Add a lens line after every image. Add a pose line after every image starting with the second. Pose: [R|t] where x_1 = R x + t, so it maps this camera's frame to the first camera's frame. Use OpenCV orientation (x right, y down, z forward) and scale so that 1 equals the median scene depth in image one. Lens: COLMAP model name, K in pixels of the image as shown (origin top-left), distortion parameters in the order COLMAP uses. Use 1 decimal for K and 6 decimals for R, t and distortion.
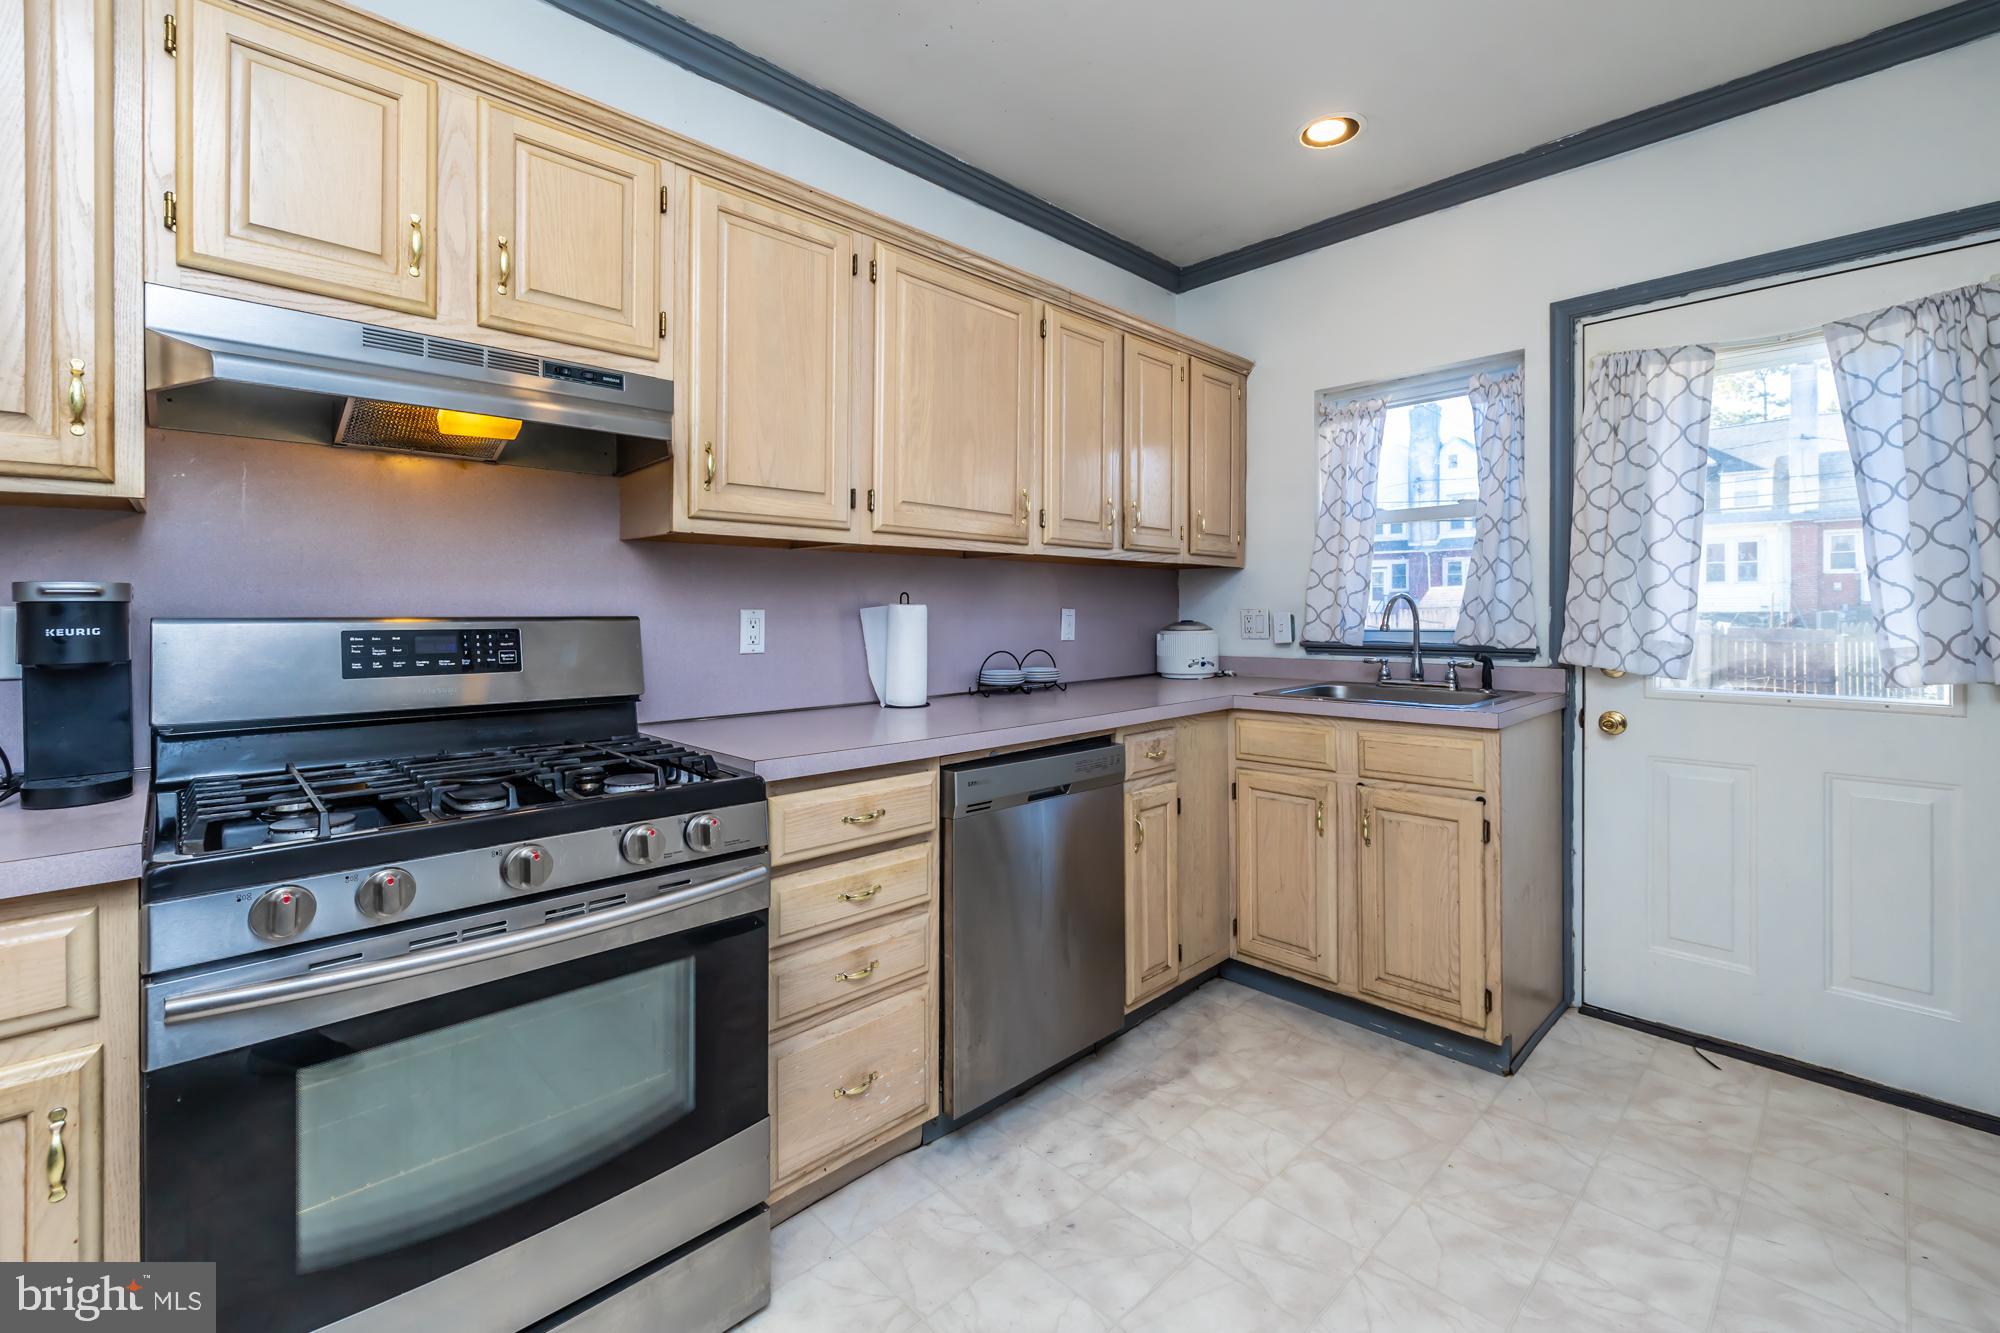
lens RADIAL K [[859.6, 0, 1000.9], [0, 859.6, 617.7], [0, 0, 1]] dist [0.000245, 0.000035]
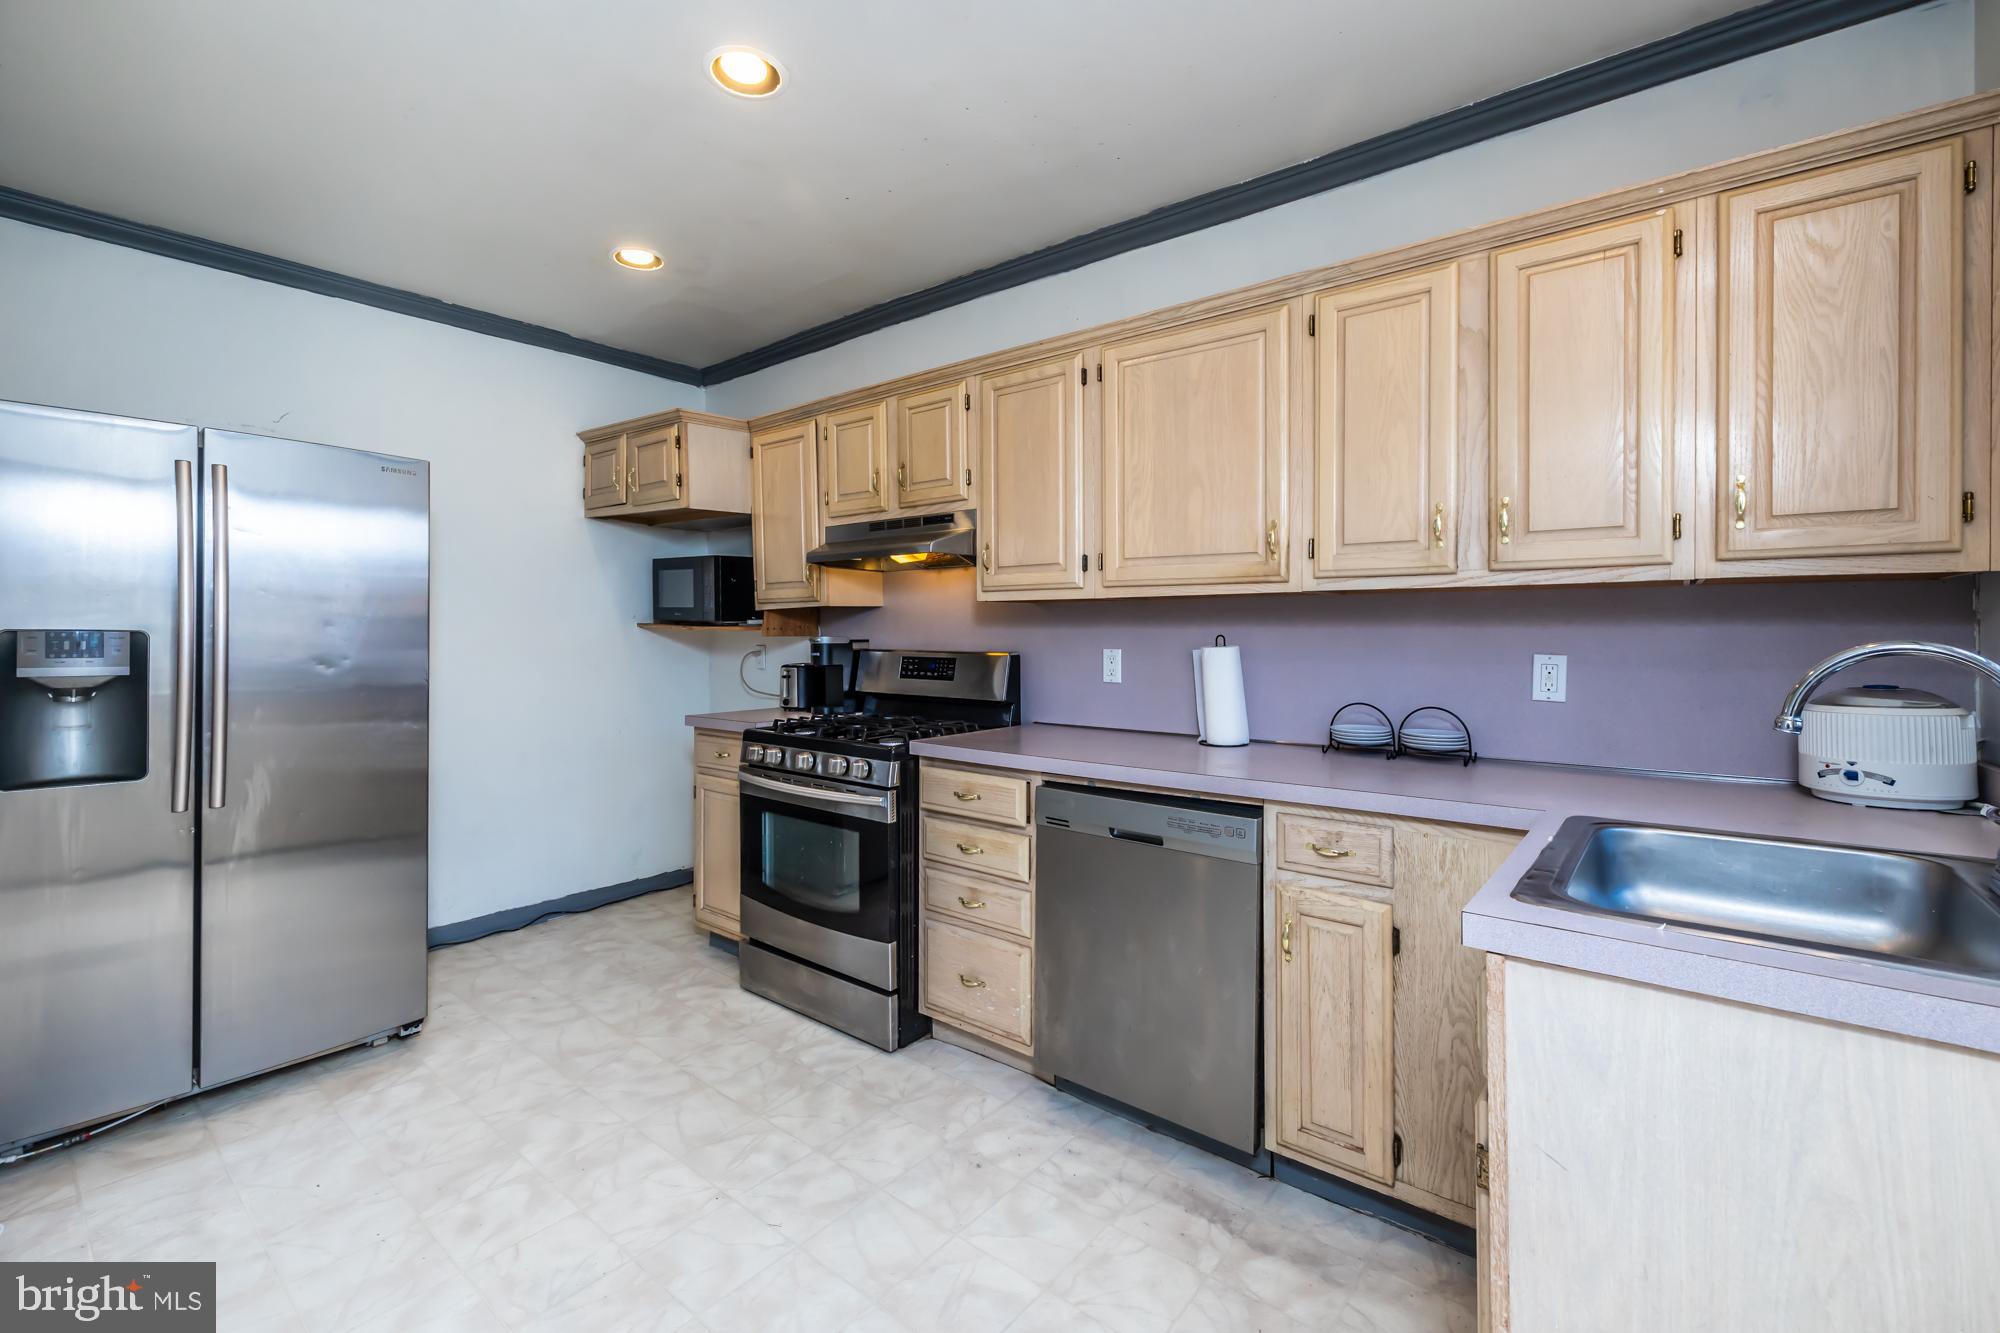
lens RADIAL K [[859.6, 0, 999.9], [0, 859.6, 636.6], [0, 0, 1]] dist [0.000245, 0.000035]
pose [[0.115796, 0.009709, -0.993226, 1.138443], [-0.007423, 0.999933, 0.008910, -0.044331], [0.993245, 0.006341, 0.115860, 0.786383]]
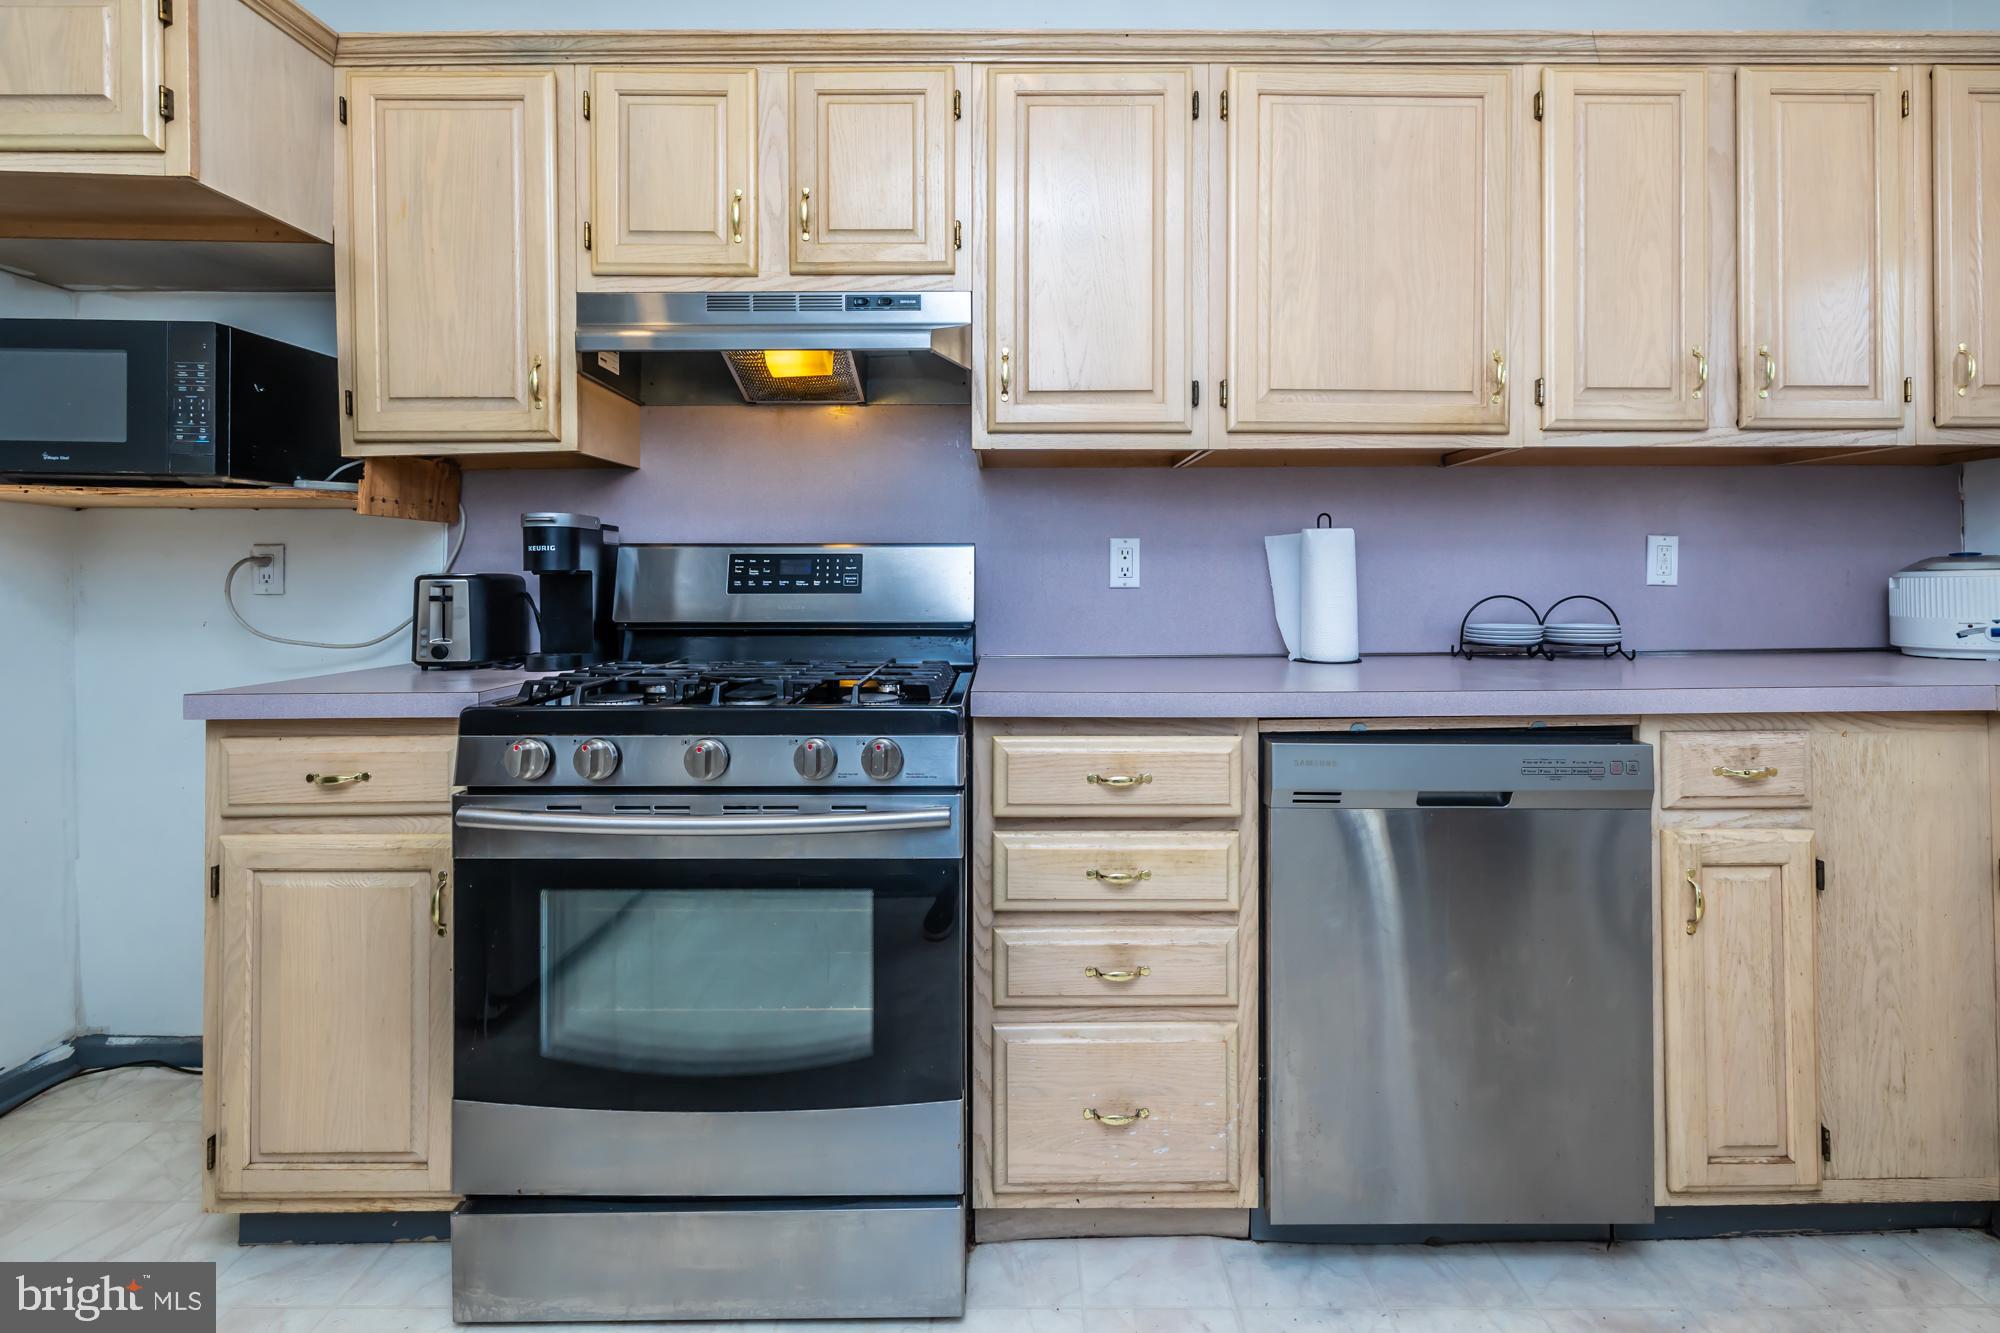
lens RADIAL K [[859.6, 0, 999.8], [0, 859.6, 583.3], [0, 0, 1]] dist [0.000245, 0.000035]
pose [[0.716976, -0.001890, -0.697095, 0.280630], [-0.003712, 0.999972, -0.006529, 0.050105], [0.697088, 0.007268, 0.716949, 0.312200]]
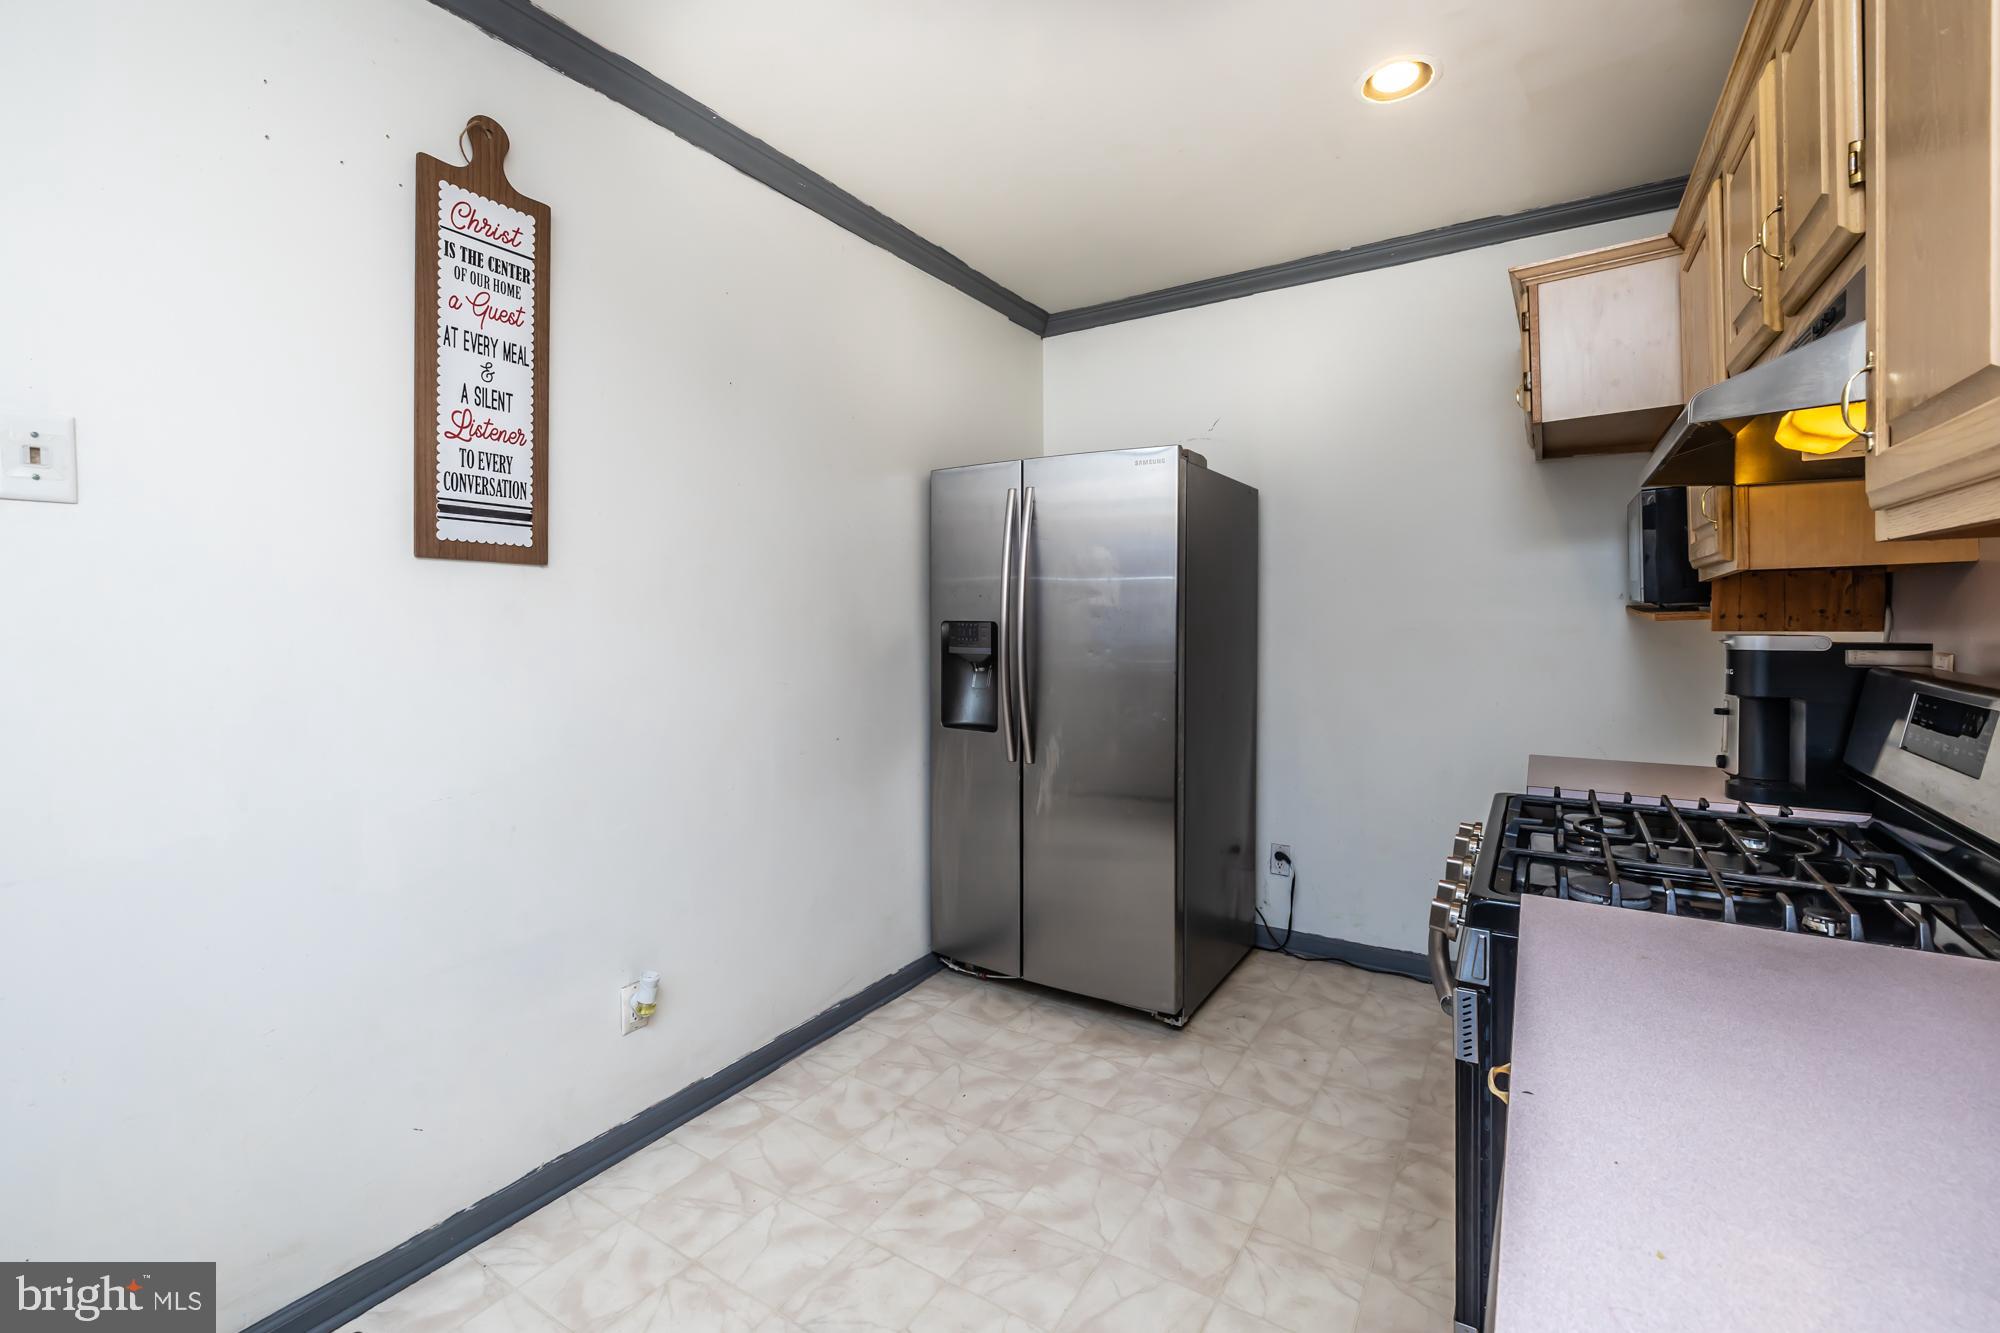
lens RADIAL K [[859.6, 0, 993.1], [0, 859.6, 654.2], [0, 0, 1]] dist [0.000245, 0.000035]
pose [[-0.973722, 0.020970, -0.226772, 0.227148], [0.008967, 0.998510, 0.053830, -0.058357], [0.227563, 0.050382, -0.972459, 1.267517]]
